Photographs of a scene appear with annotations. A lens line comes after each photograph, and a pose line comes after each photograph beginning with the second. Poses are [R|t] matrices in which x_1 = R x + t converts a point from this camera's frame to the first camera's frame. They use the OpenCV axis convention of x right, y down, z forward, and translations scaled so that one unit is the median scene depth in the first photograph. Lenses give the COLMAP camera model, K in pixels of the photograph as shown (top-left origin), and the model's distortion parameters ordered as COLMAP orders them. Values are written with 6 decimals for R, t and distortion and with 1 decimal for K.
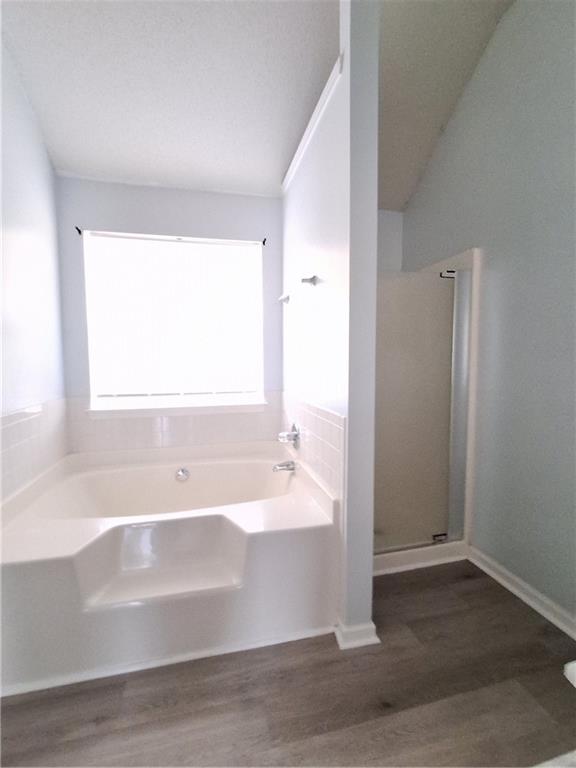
lens RADIAL K [[352.9, 0, 288.0], [0, 352.9, 384.0], [0, 0, 1]] dist [-0.001180, -0.000858]
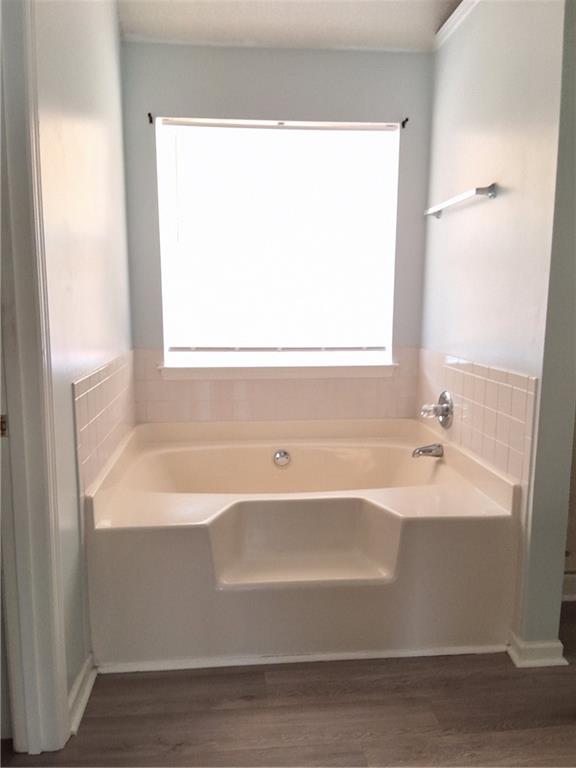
lens RADIAL K [[613.5, 0, 286.1], [0, 613.5, 393.5], [0, 0, 1]] dist [0.098011, -0.170784]
pose [[0.989983, 0.030899, -0.137765, -0.156408], [-0.019332, 0.996234, 0.084524, 0.018534], [0.139858, -0.081014, 0.986852, -0.337033]]
